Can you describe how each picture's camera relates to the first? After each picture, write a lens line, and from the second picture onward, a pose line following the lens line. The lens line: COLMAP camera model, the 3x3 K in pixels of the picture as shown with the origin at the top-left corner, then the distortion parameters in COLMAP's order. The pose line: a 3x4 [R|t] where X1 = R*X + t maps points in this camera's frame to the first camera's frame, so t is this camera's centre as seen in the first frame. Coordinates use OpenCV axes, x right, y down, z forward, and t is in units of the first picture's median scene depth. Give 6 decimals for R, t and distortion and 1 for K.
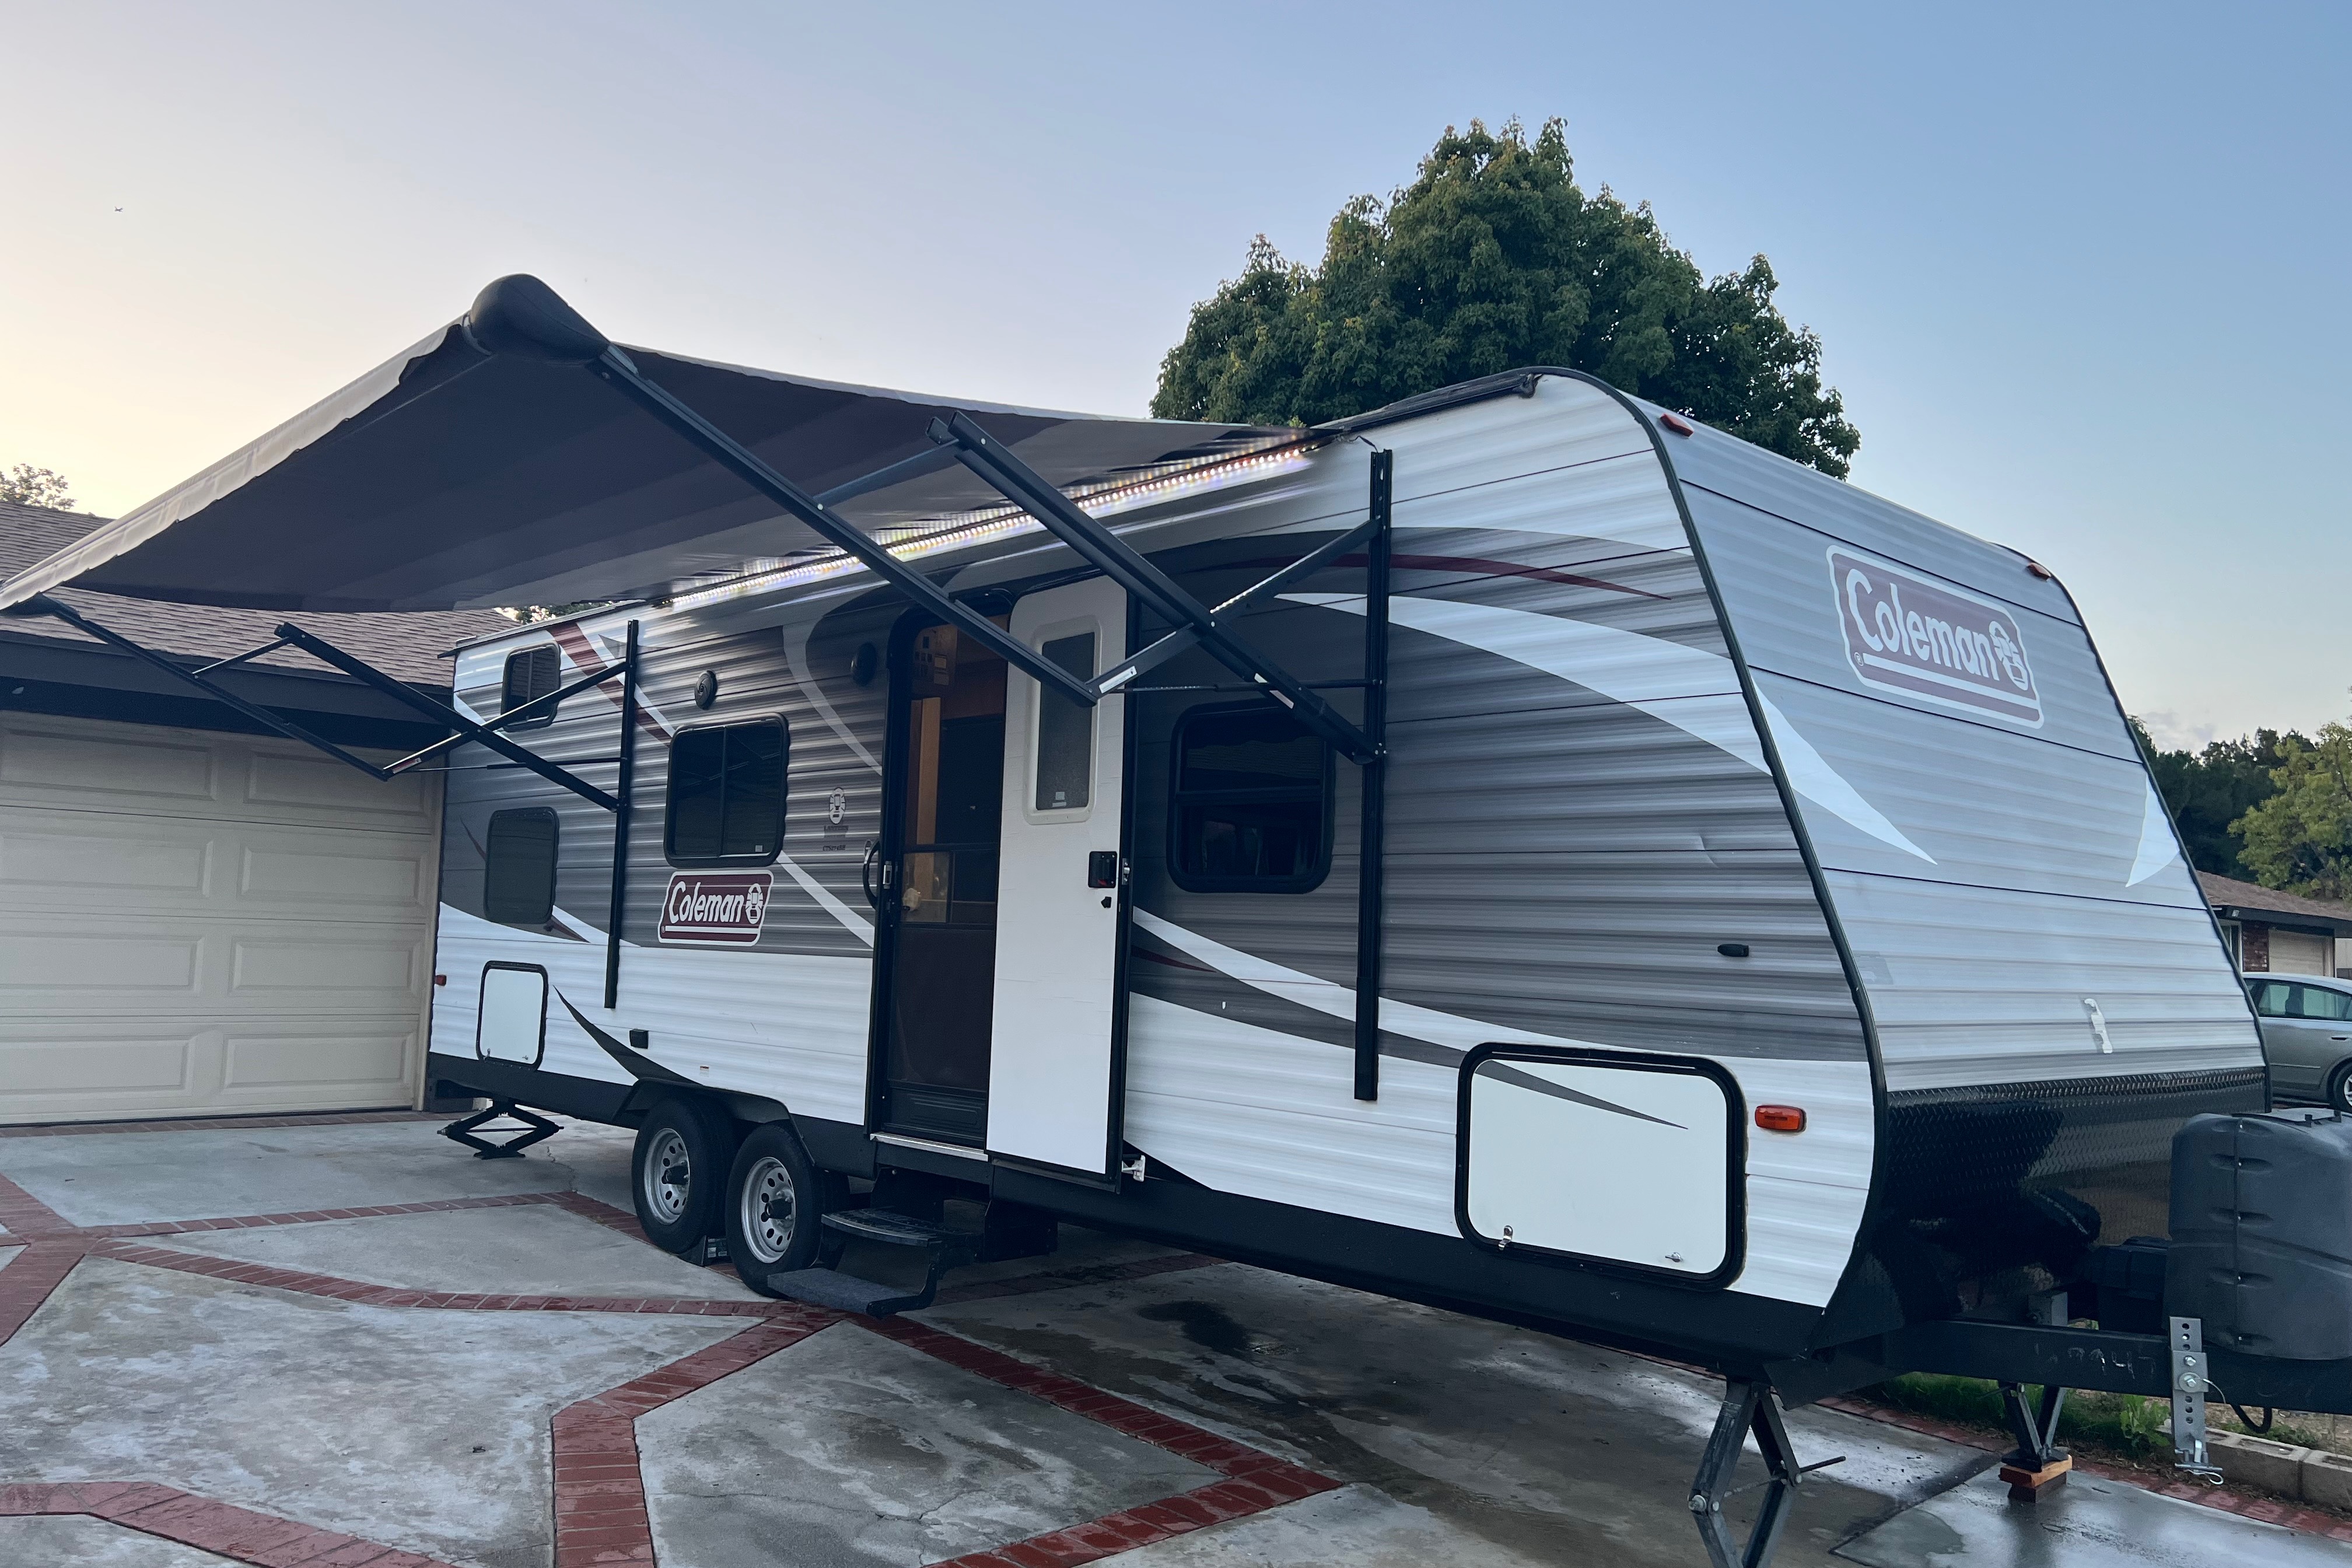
lens RADIAL K [[1816.2, 0, 1176.0], [0, 1816.2, 784.0], [0, 0, 1]] dist [0.043852, -0.001068]
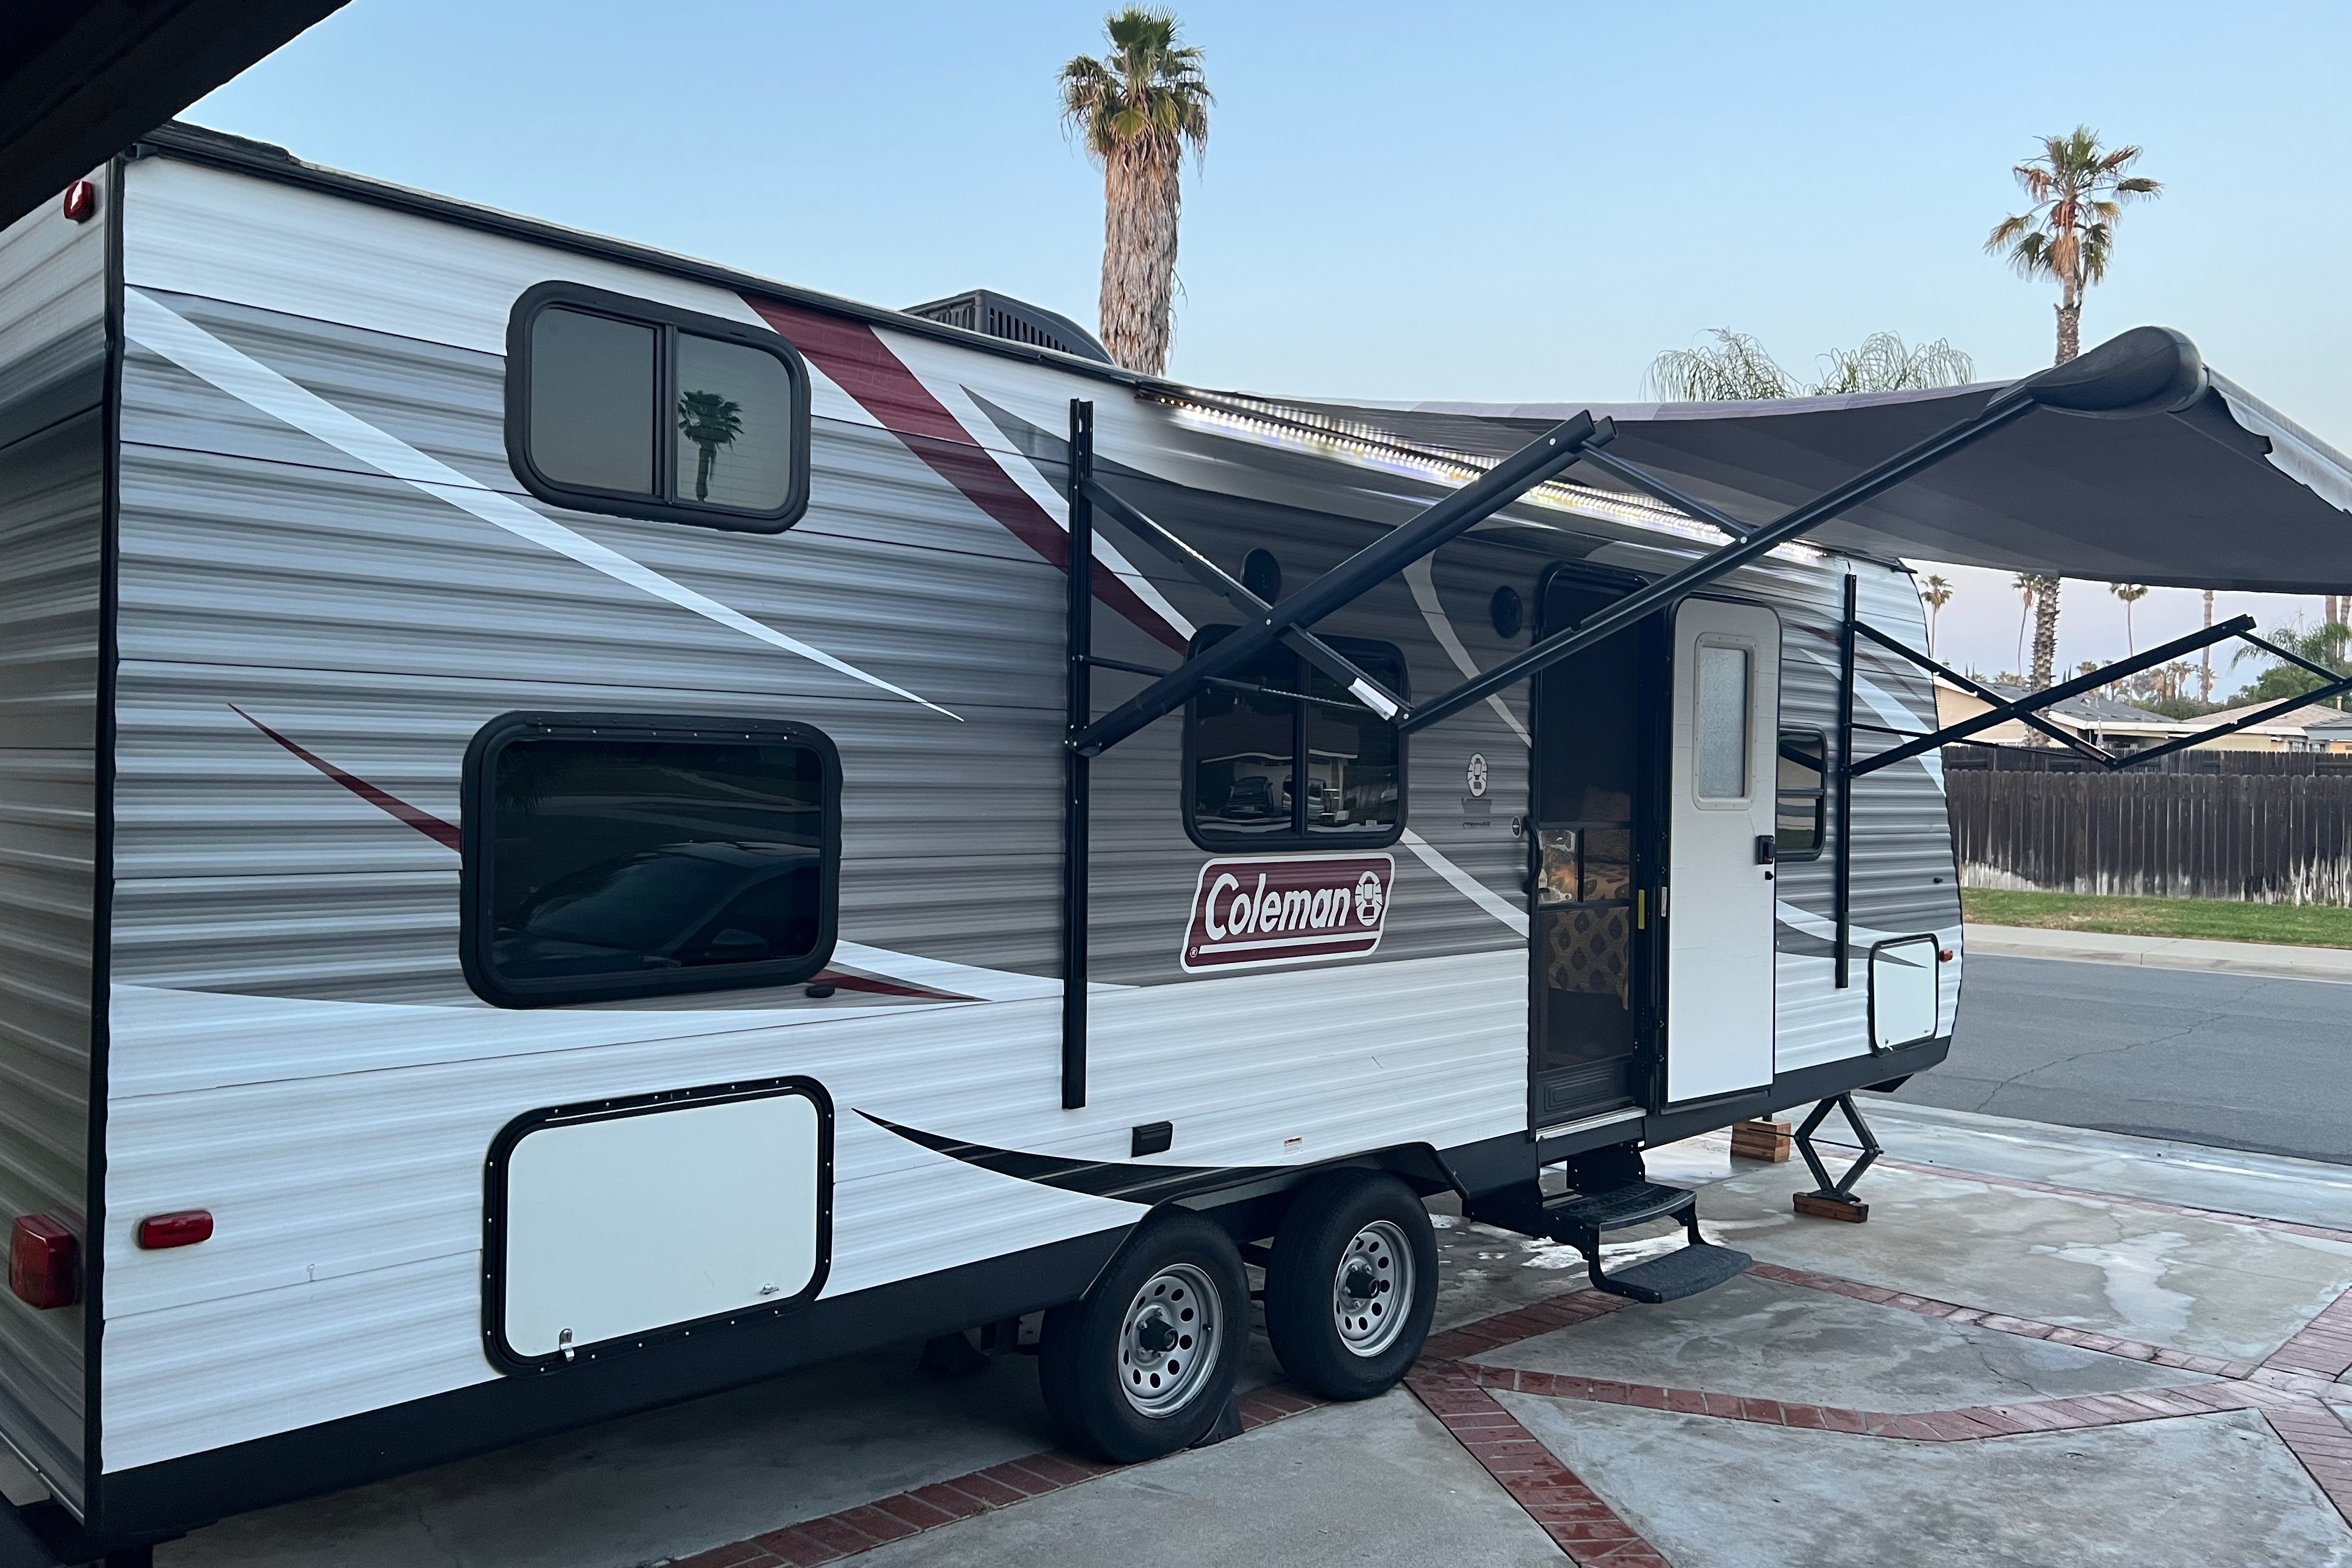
lens RADIAL K [[1755.1, 0, 1207.1], [0, 1755.1, 784.7], [0, 0, 1]] dist [0.040926, -0.055937]
pose [[-0.060193, -0.035339, 0.997561, -1.023843], [-0.104577, 0.994097, 0.028906, 0.006457], [-0.992694, -0.102582, -0.063533, 1.218043]]
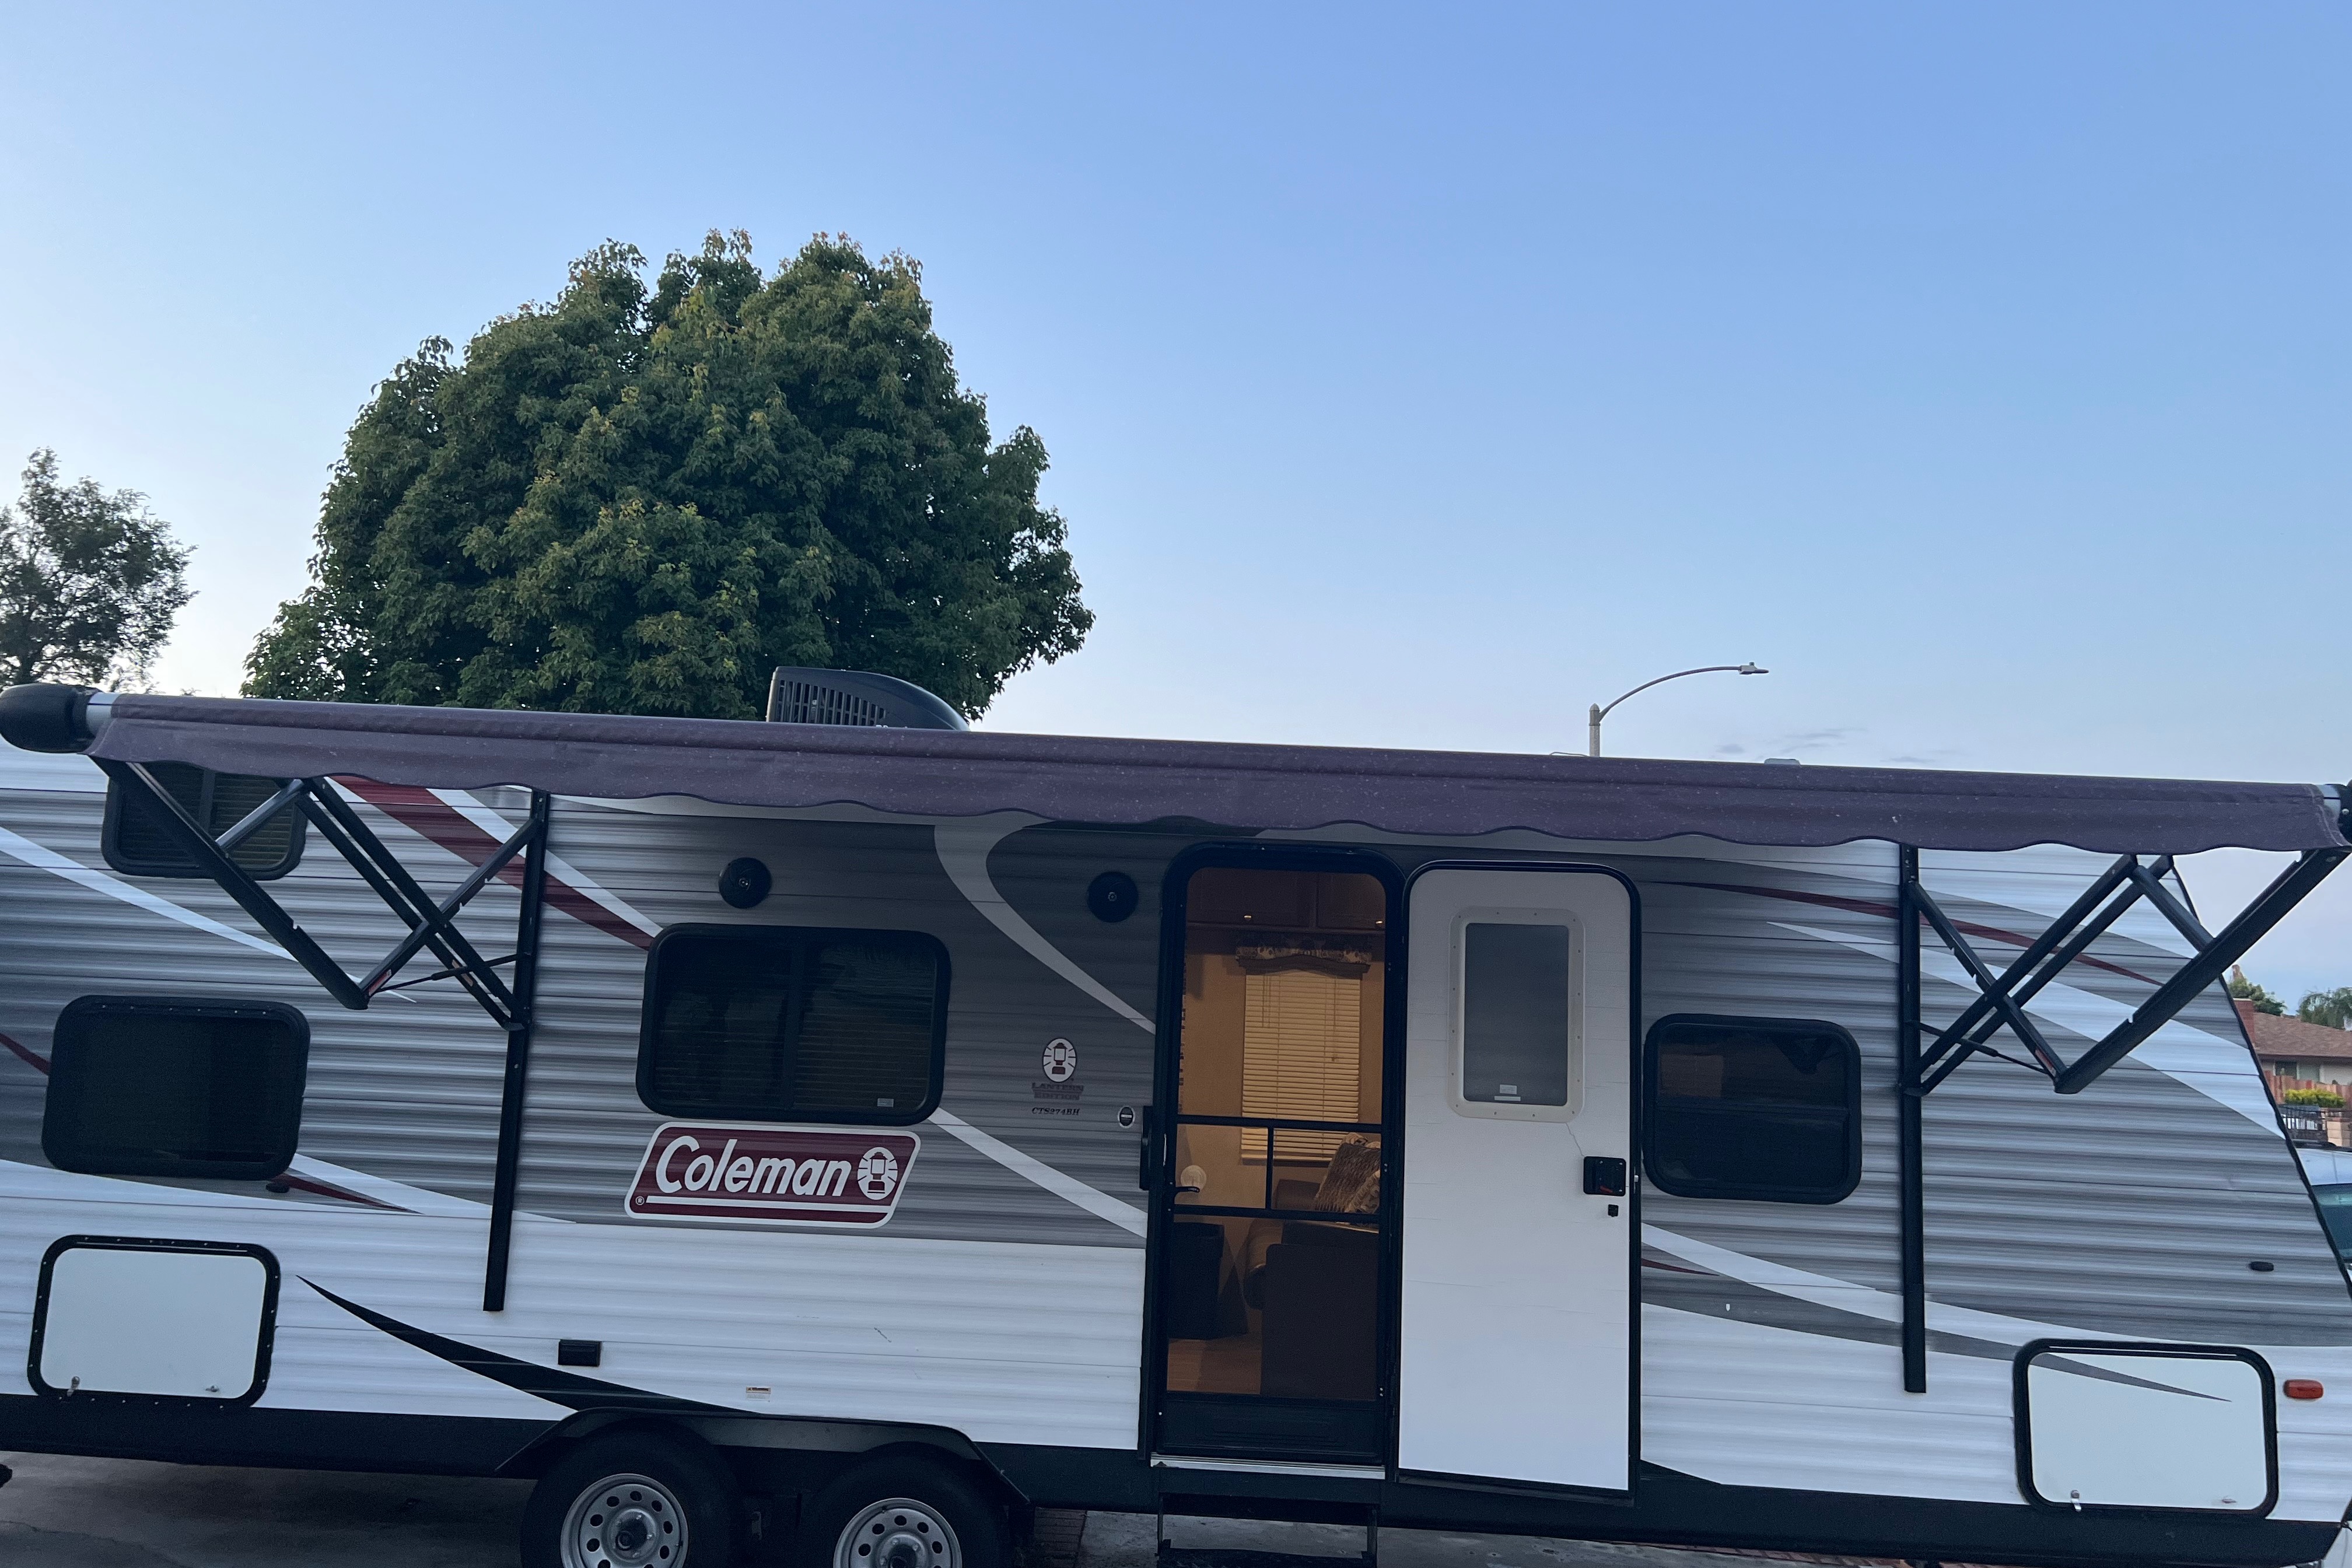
lens RADIAL K [[1755.1, 0, 1207.1], [0, 1755.1, 784.7], [0, 0, 1]] dist [0.040926, -0.055937]
pose [[0.693140, 0.093215, 0.714751, -0.759877], [-0.085150, 0.995249, -0.047221, -0.086160], [-0.715756, -0.028130, 0.697783, 0.401137]]
